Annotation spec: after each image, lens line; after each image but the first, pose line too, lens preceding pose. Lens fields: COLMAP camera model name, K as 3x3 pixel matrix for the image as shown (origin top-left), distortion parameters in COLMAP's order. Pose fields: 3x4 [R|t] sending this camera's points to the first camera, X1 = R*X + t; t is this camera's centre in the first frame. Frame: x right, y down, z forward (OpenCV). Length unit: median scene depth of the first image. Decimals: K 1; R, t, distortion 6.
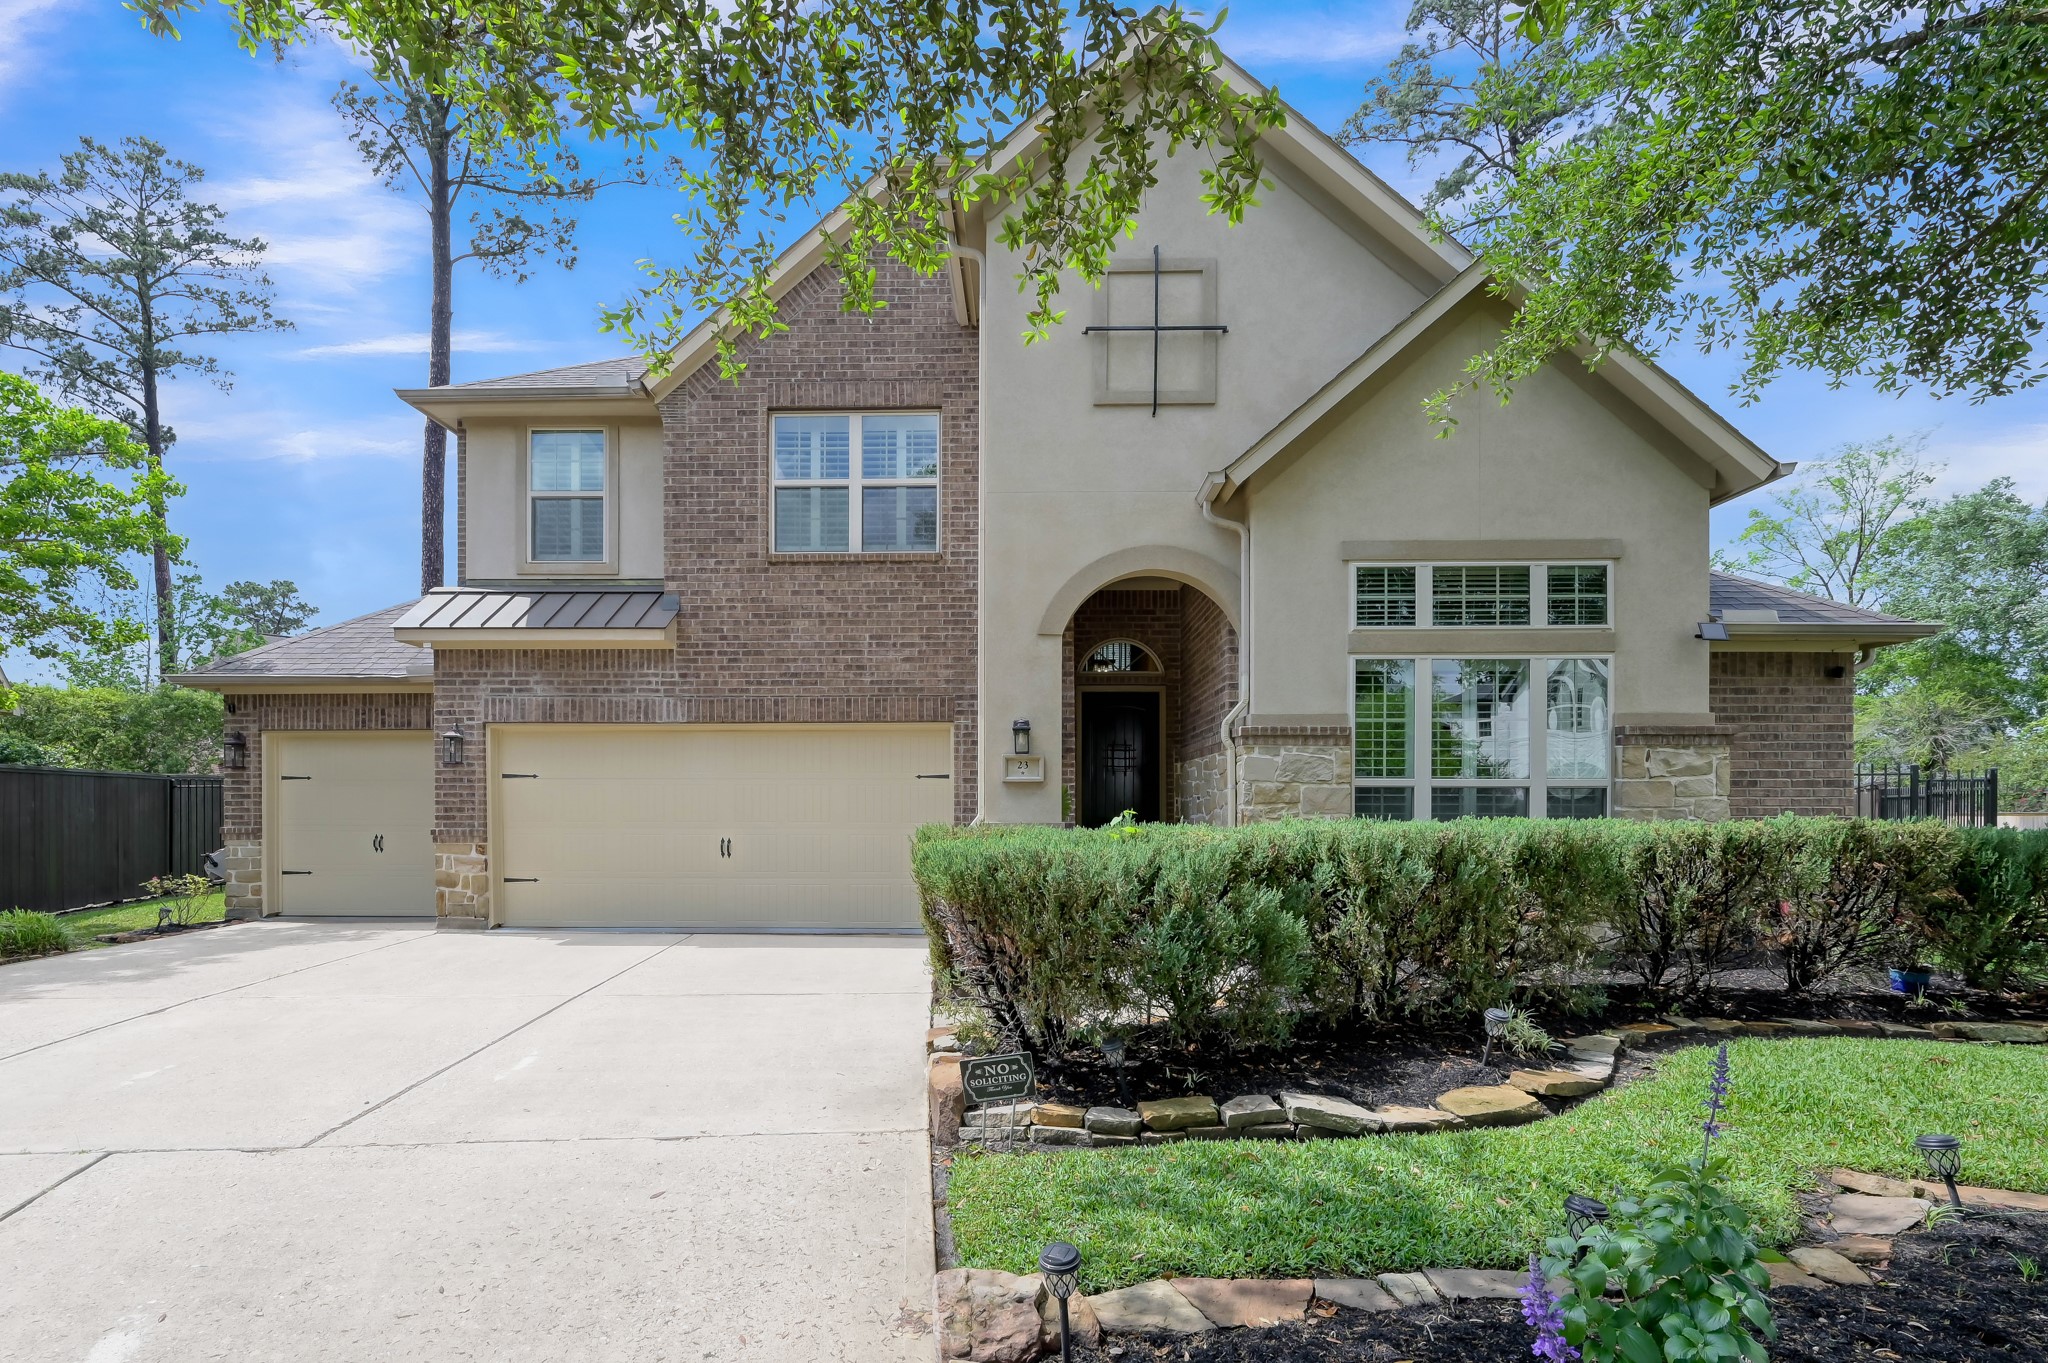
lens RADIAL K [[816.3, 0, 1023.2], [0, 816.3, 657.9], [0, 0, 1]] dist [0.000256, 0.000202]
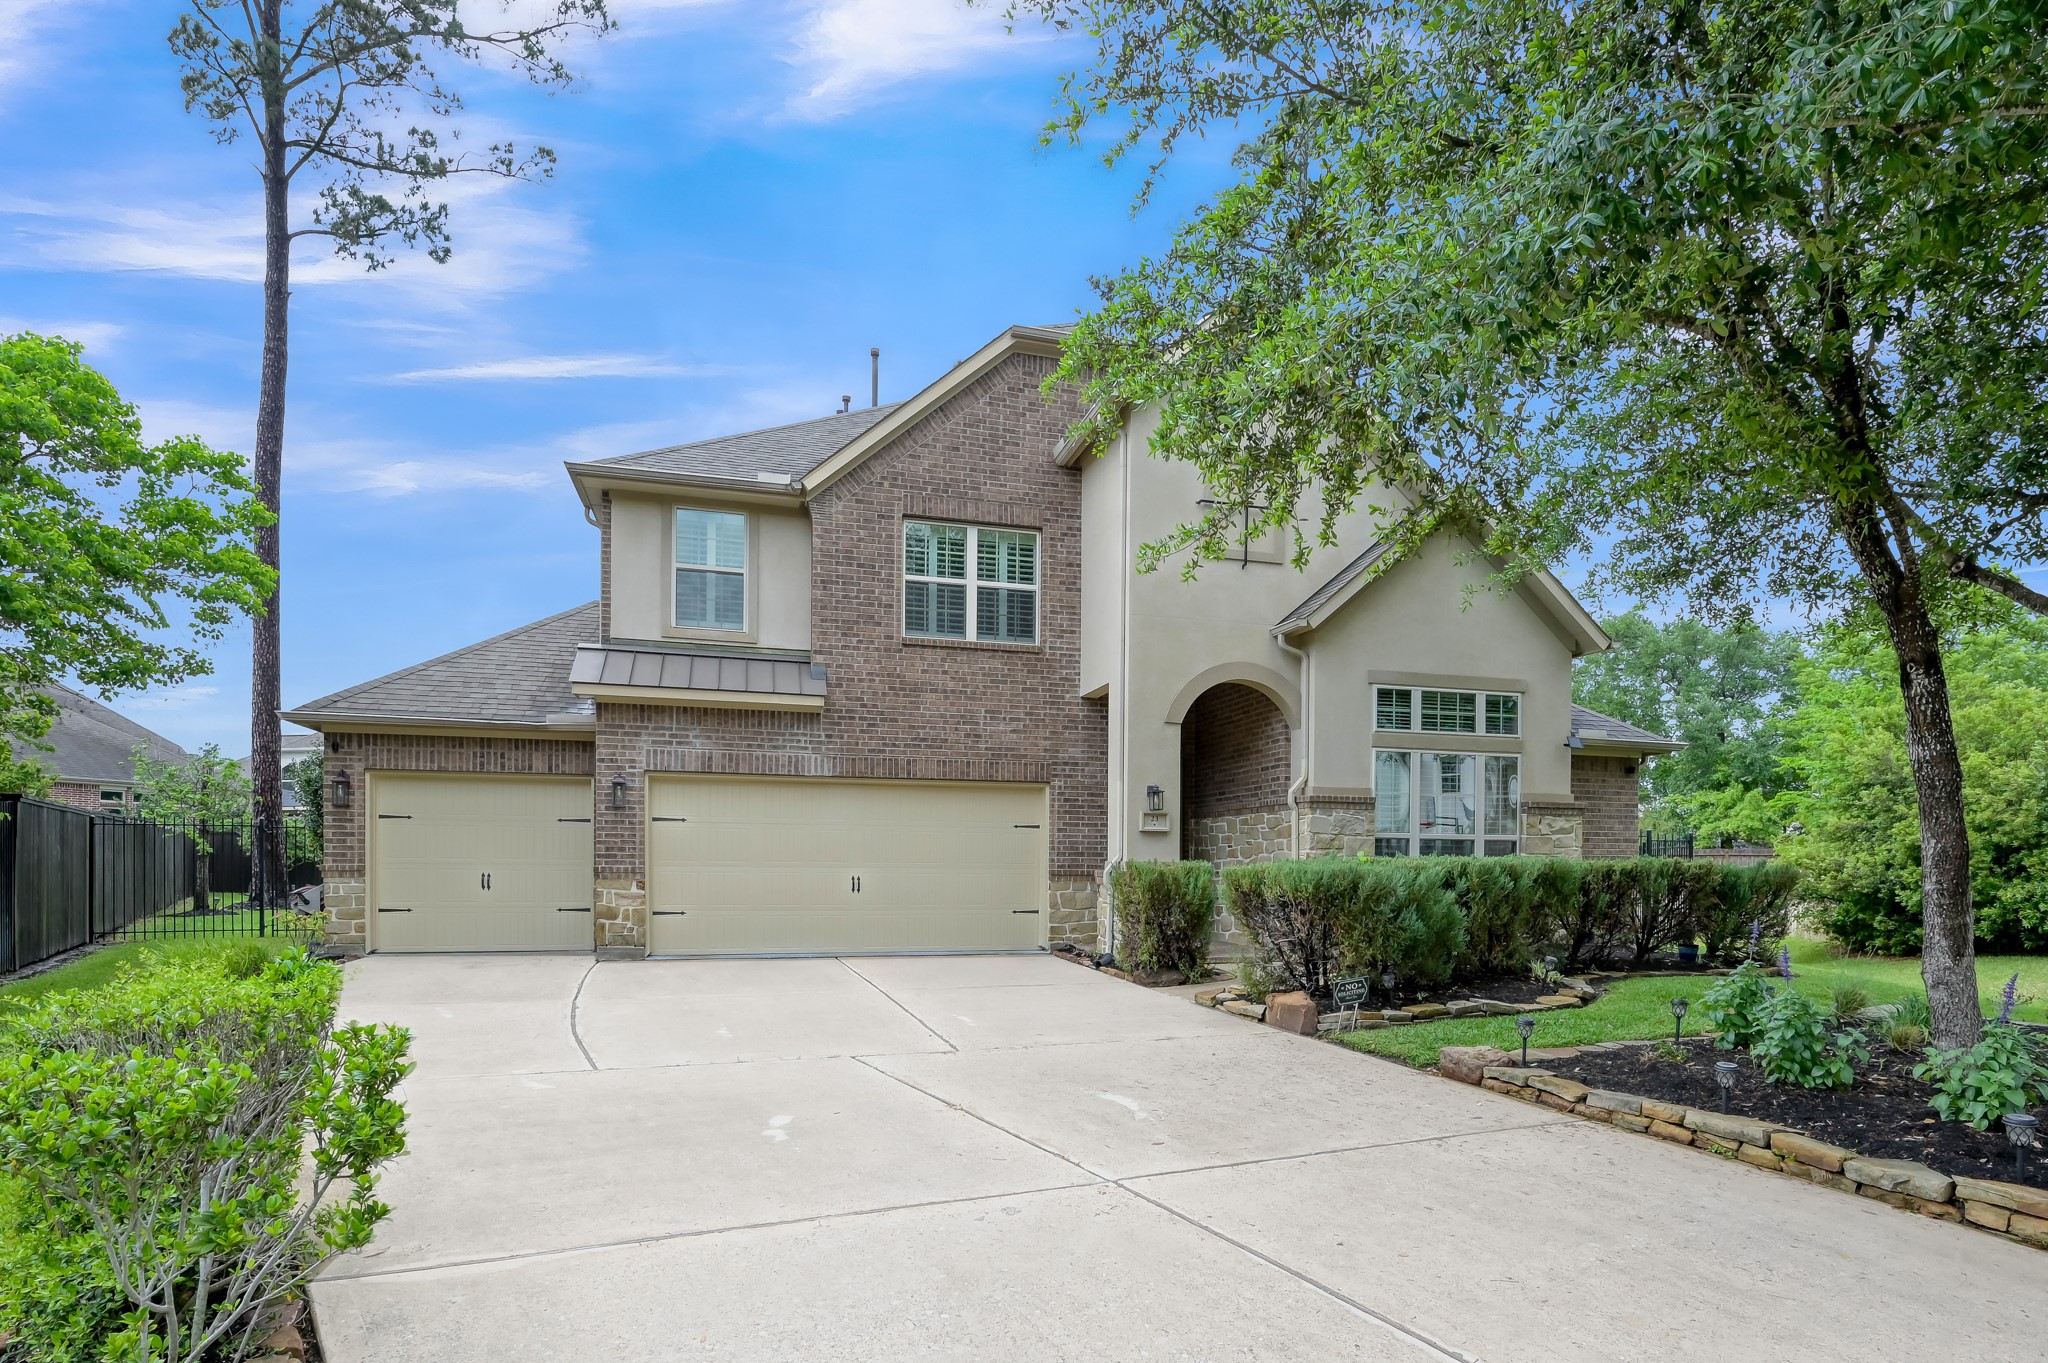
lens RADIAL K [[836.6, 0, 1024.0], [0, 836.6, 681.5], [0, 0, 1]] dist [0.000104, 0.000095]
pose [[0.968938, 0.059161, 0.240122, -0.444074], [-0.051253, 0.997922, -0.039049, -0.024517], [-0.241933, 0.025529, 0.969957, -0.237815]]
